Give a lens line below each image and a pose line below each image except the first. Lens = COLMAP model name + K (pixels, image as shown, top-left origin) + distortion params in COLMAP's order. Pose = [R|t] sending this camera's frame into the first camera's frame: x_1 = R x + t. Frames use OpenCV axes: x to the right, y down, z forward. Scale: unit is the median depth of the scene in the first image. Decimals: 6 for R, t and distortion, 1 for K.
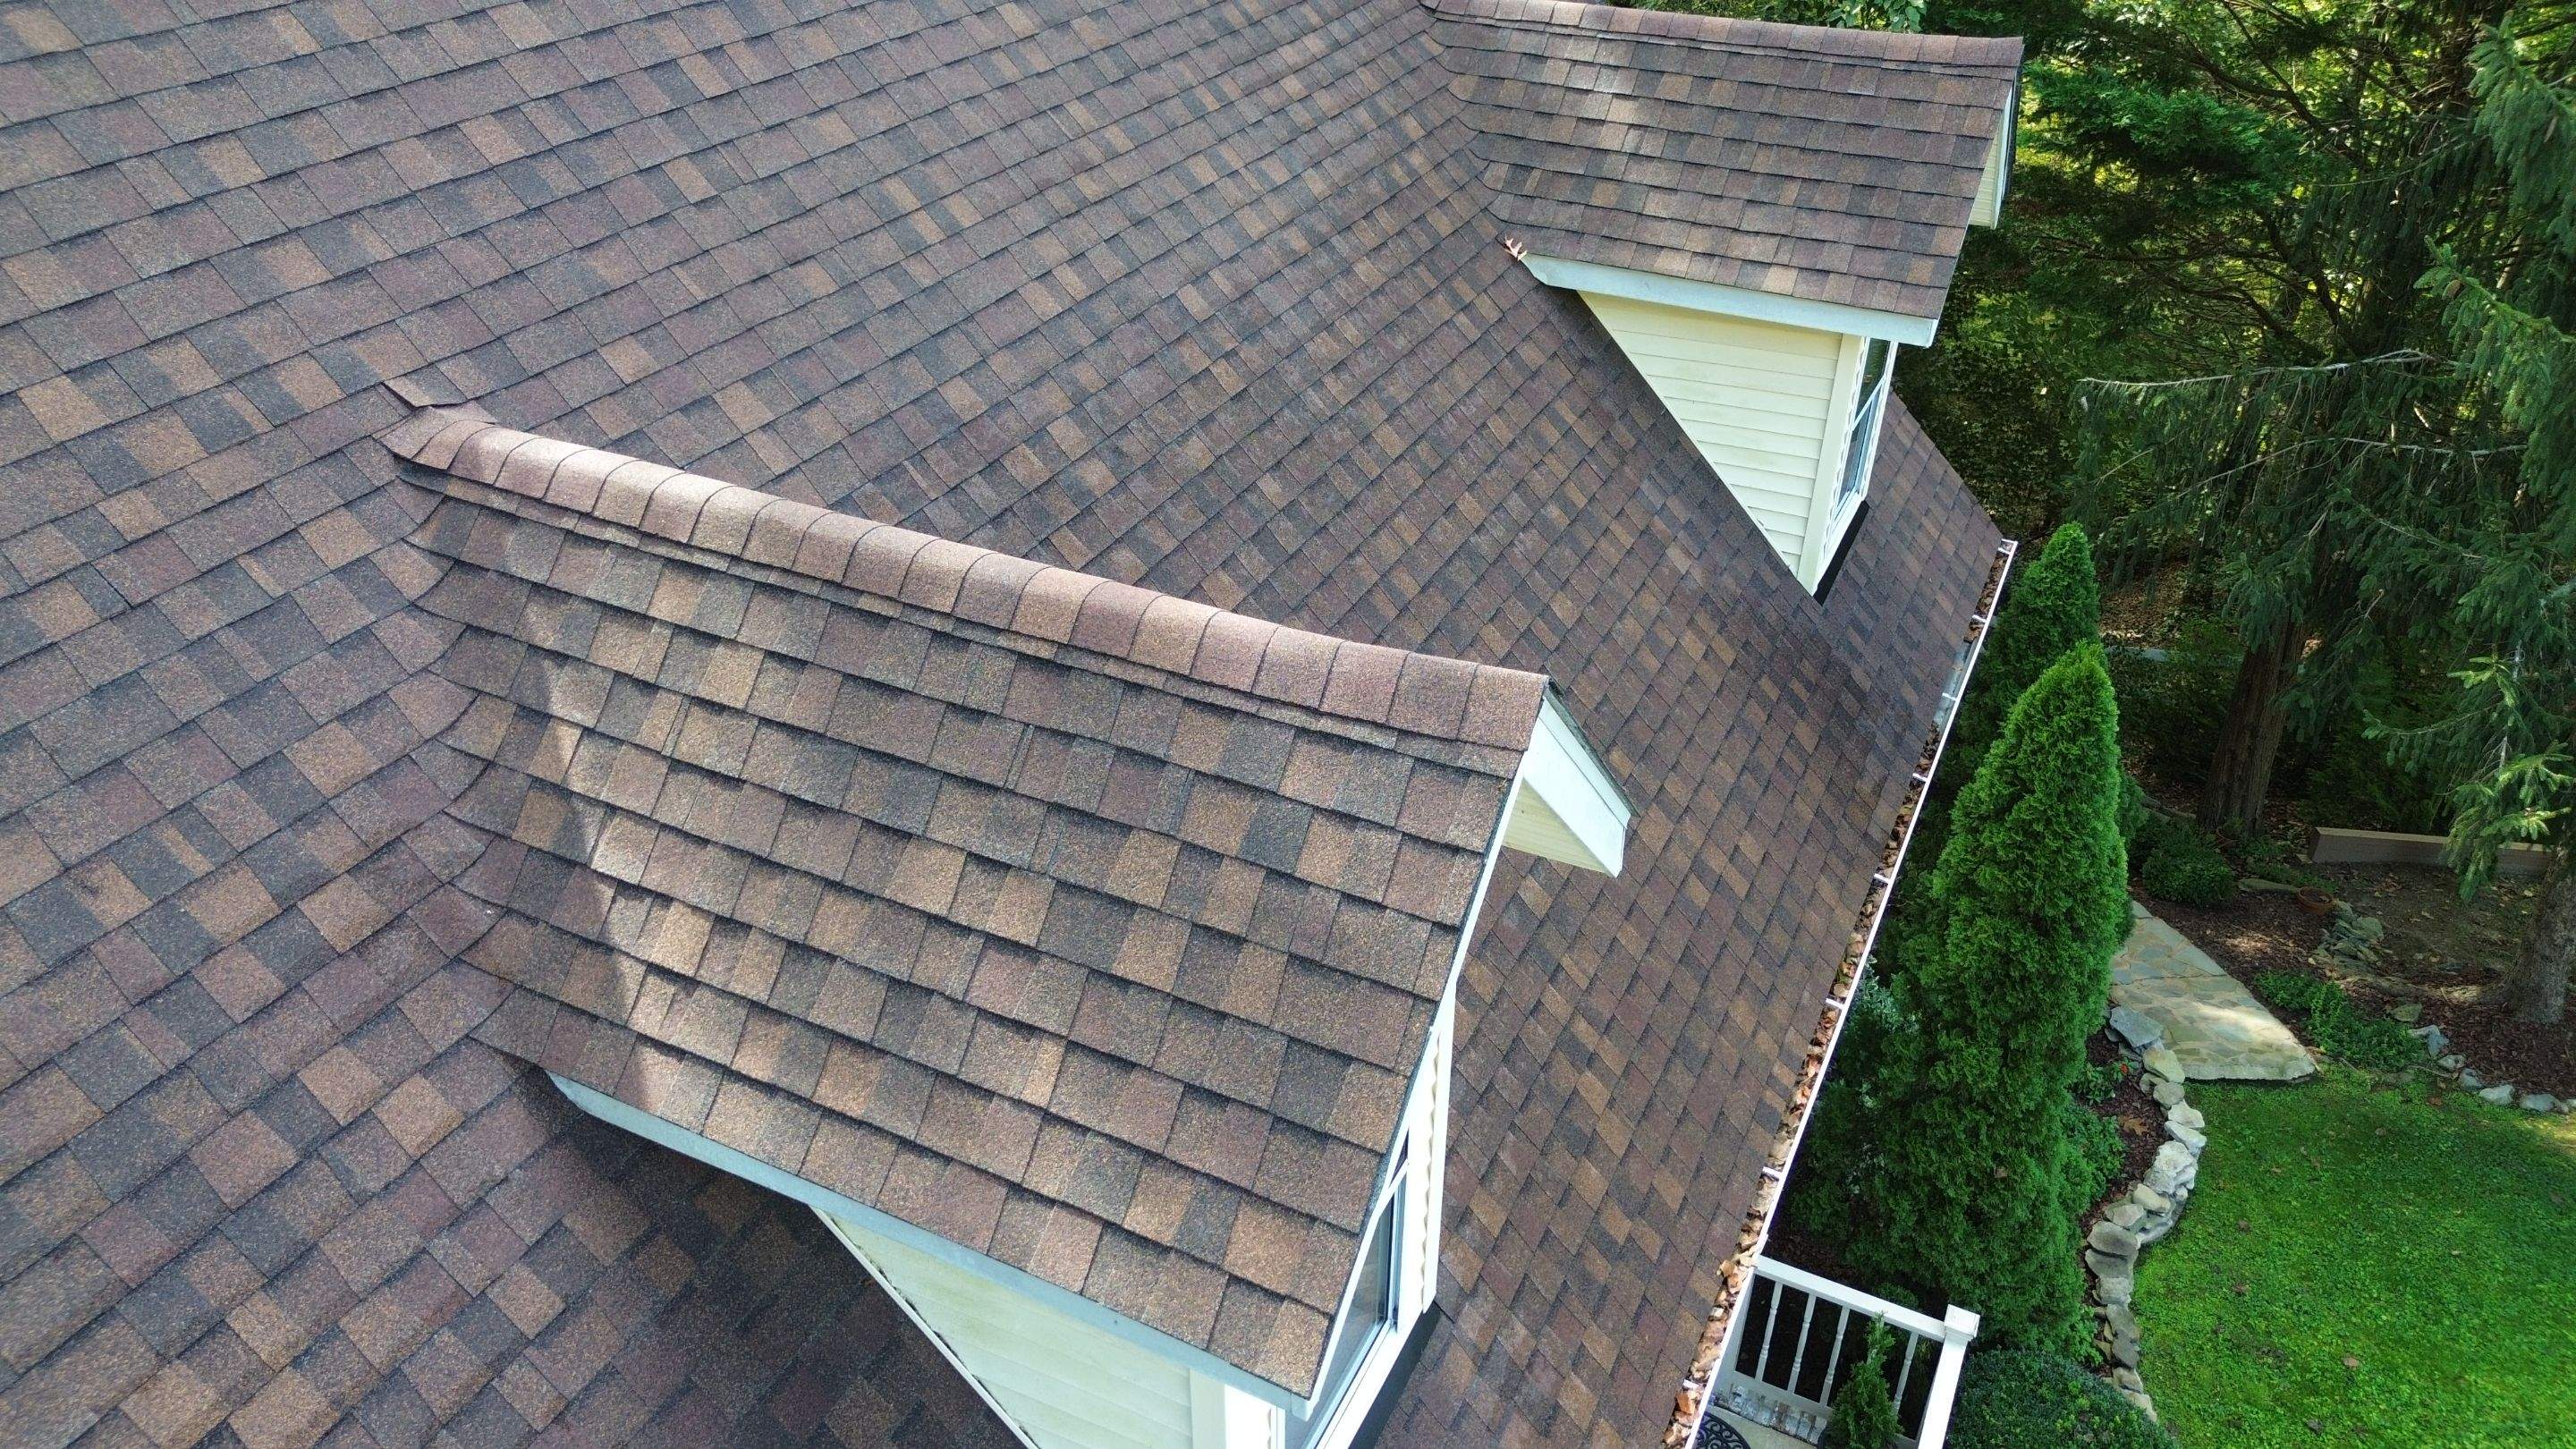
lens RADIAL K [[1827.1, 0, 1297.7], [0, 1827.1, 721.0], [0, 0, 1]] dist [0.061604, -0.064209]
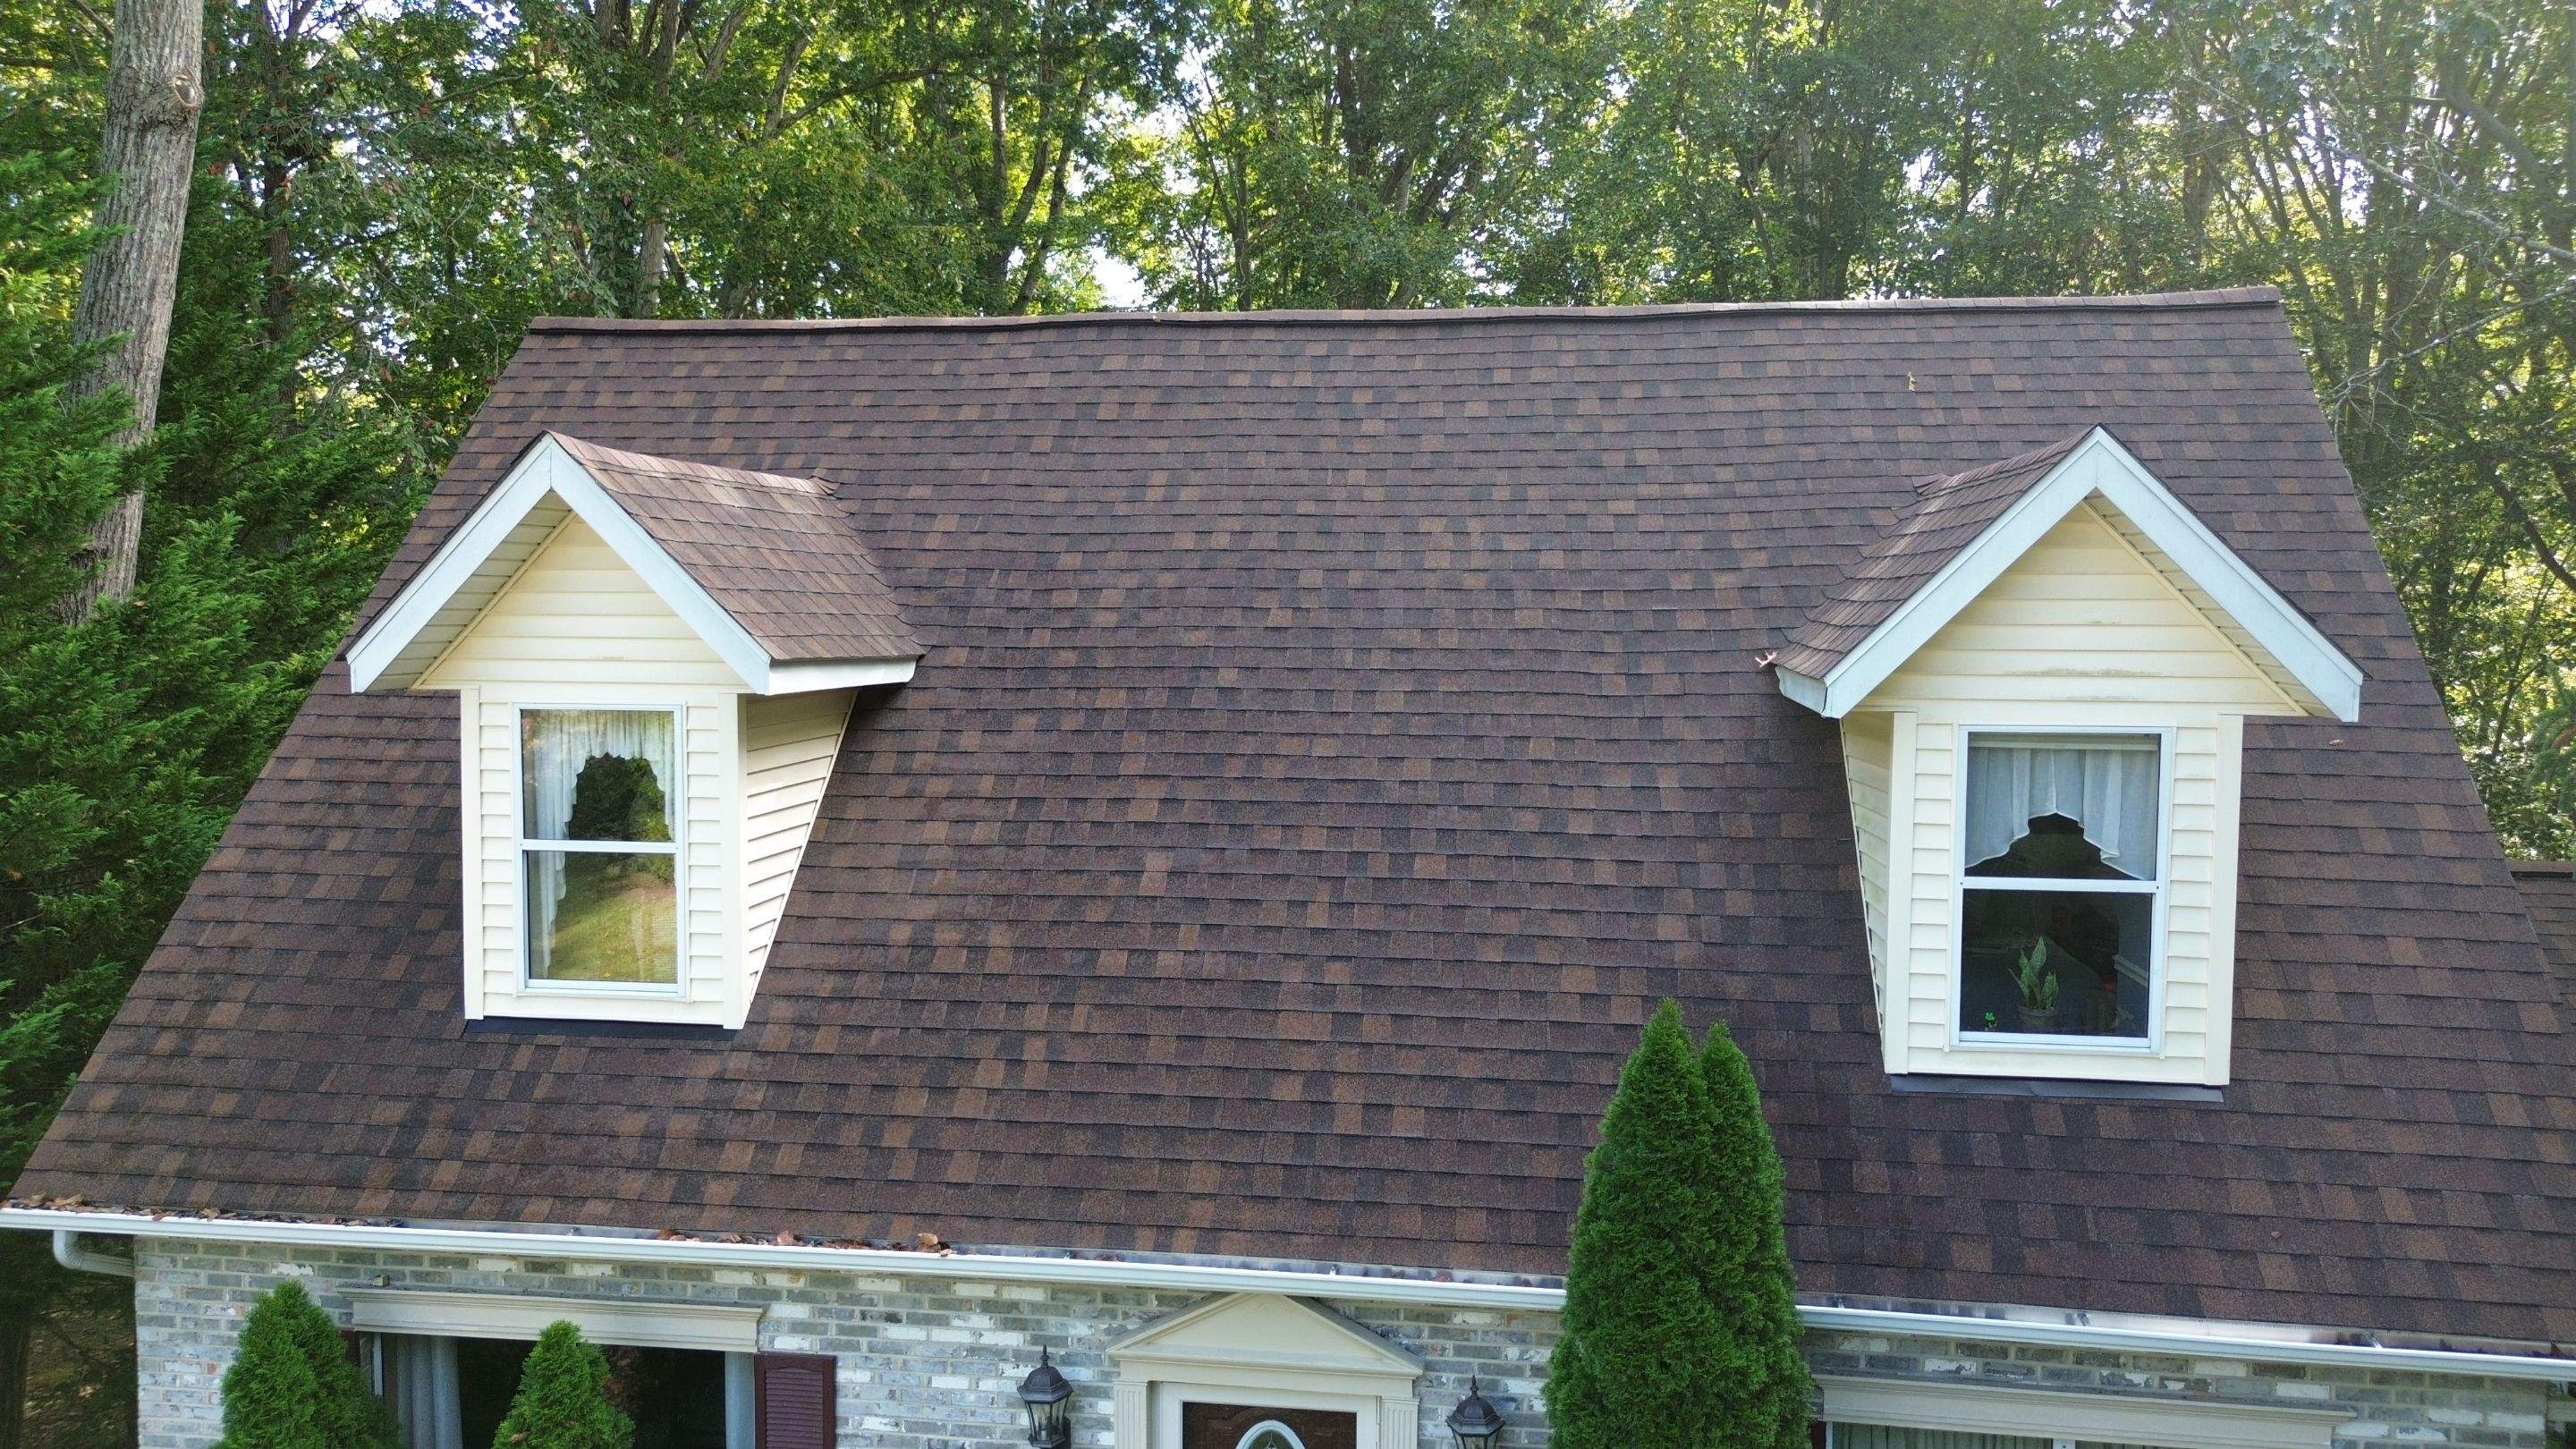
lens RADIAL K [[1827.1, 0, 1299.9], [0, 1827.1, 726.7], [0, 0, 1]] dist [0.061604, -0.064209]
pose [[0.318935, 0.059228, -0.945924, 1.382255], [-0.511596, 0.850915, -0.119214, 0.044513], [0.797841, 0.521953, 0.301687, 0.678388]]
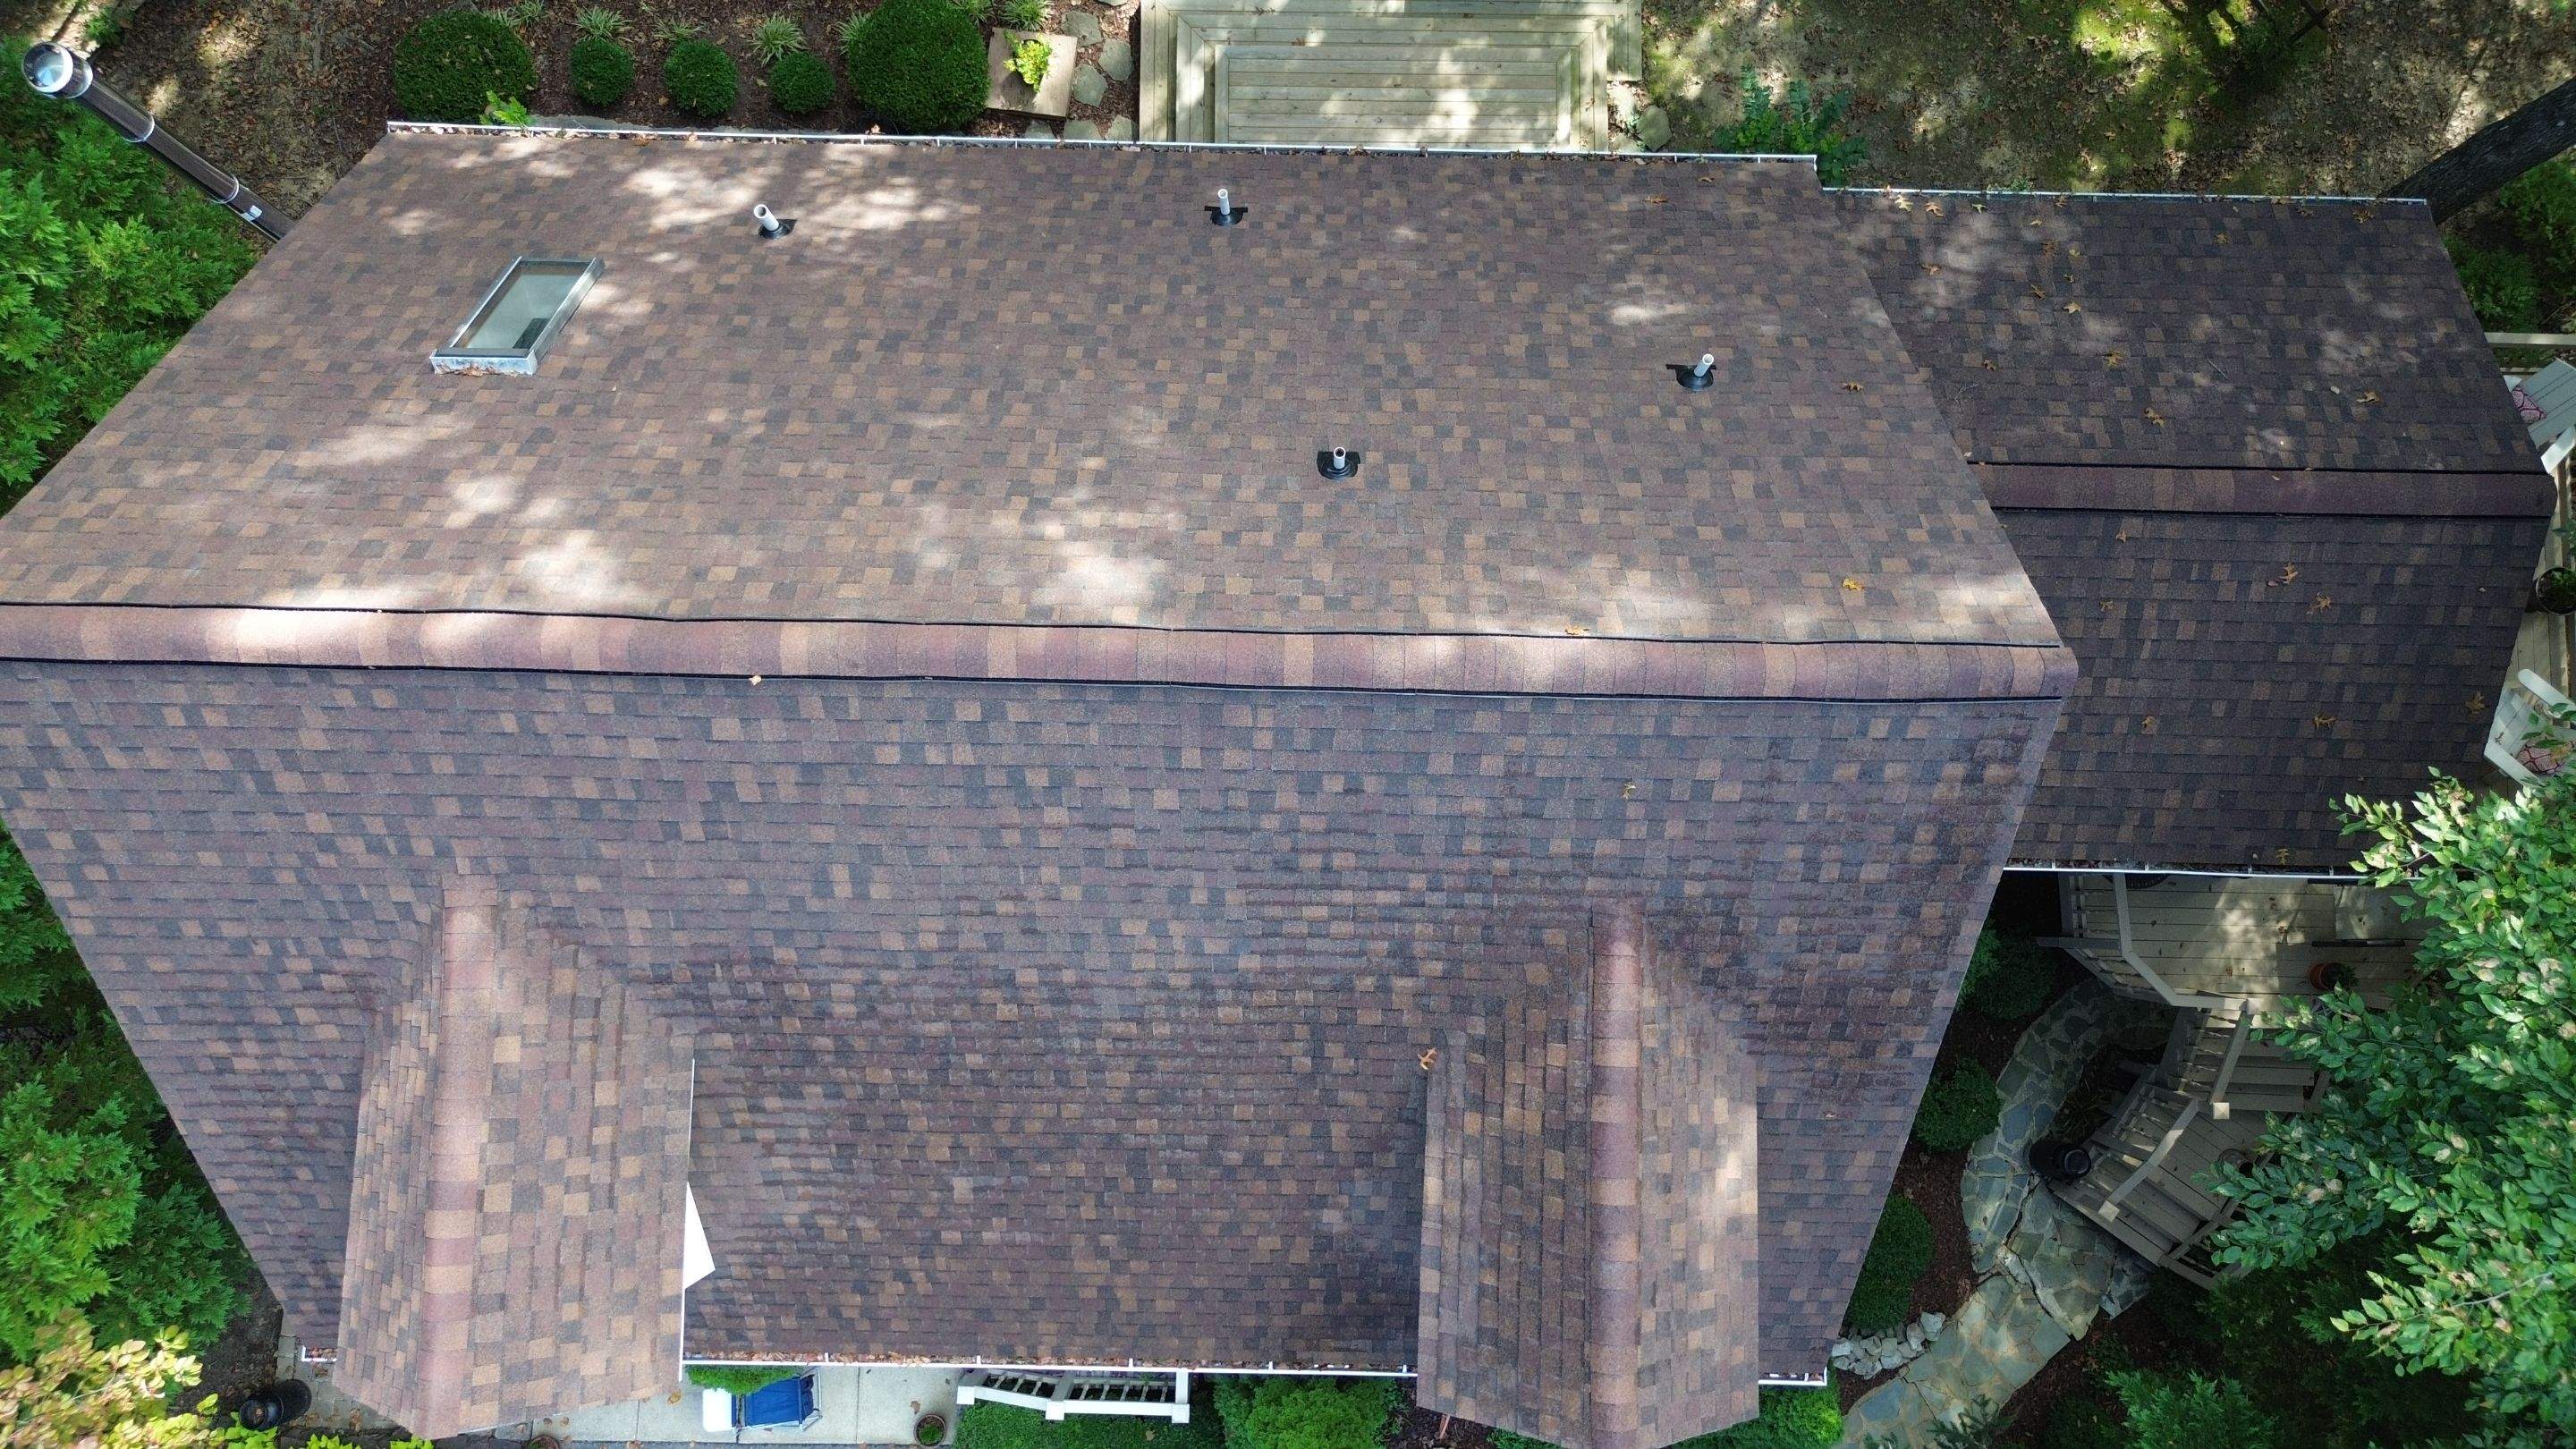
lens RADIAL K [[1827.1, 0, 1316.0], [0, 1827.1, 685.5], [0, 0, 1]] dist [0.061604, -0.064209]
pose [[0.423209, 0.899109, -0.111791, -0.002818], [-0.493579, 0.332259, 0.803731, -1.774292], [0.759785, -0.284969, 0.584396, 0.395126]]
